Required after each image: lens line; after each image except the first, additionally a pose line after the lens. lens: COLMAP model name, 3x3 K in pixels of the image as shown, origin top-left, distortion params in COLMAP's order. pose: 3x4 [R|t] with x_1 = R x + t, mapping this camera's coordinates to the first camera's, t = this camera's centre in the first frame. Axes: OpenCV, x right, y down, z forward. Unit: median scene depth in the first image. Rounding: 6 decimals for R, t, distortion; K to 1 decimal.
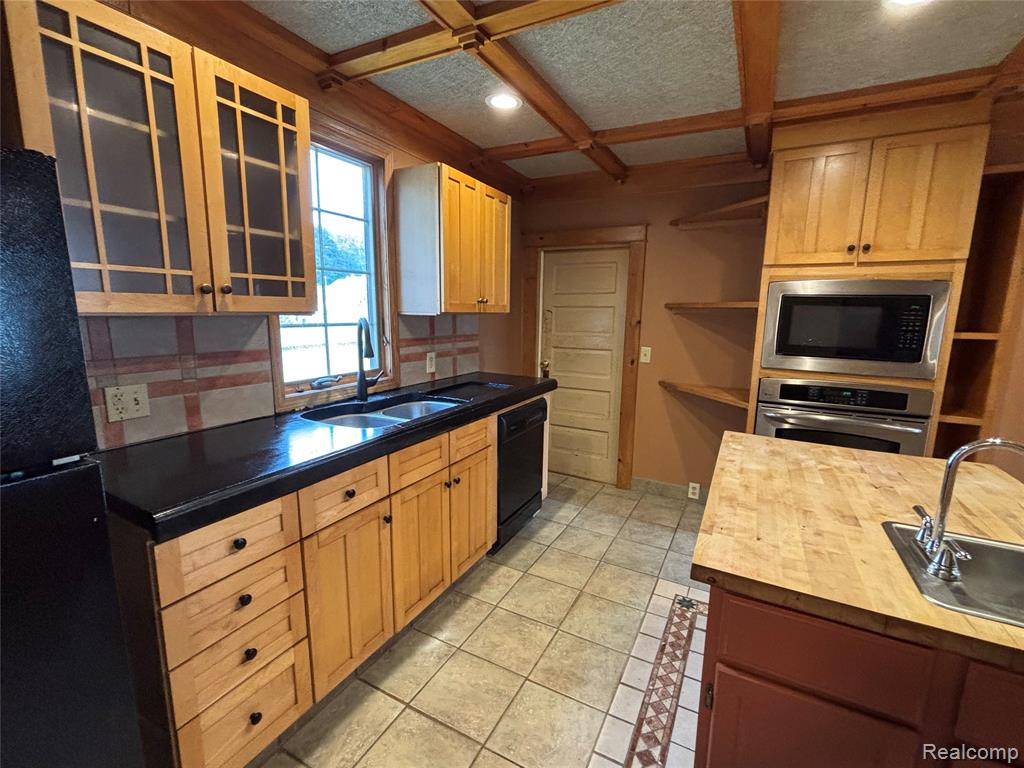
lens RADIAL K [[454.5, 0, 512.0], [0, 454.5, 384.0], [0, 0, 1]] dist [-0.002179, -0.000249]
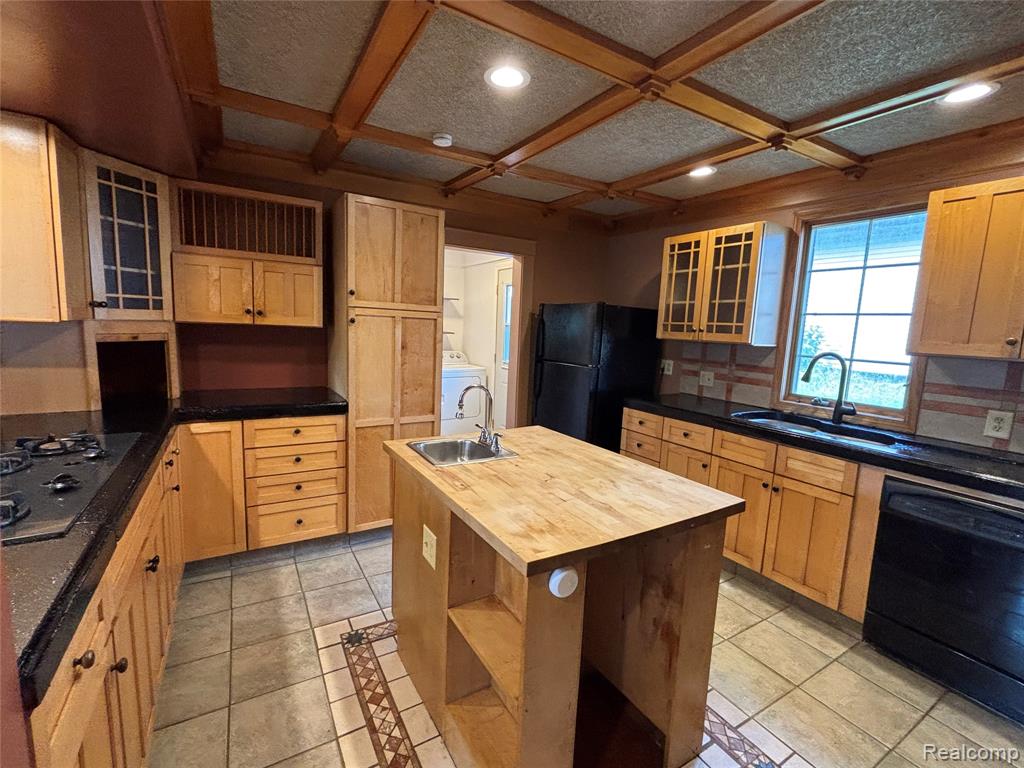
lens RADIAL K [[454.5, 0, 512.0], [0, 454.5, 384.0], [0, 0, 1]] dist [-0.002179, -0.000249]
pose [[-0.513288, 0.073952, -0.855024, 1.507207], [-0.189645, 0.961878, 0.197041, -0.184333], [0.837001, 0.263289, -0.479696, 1.154037]]
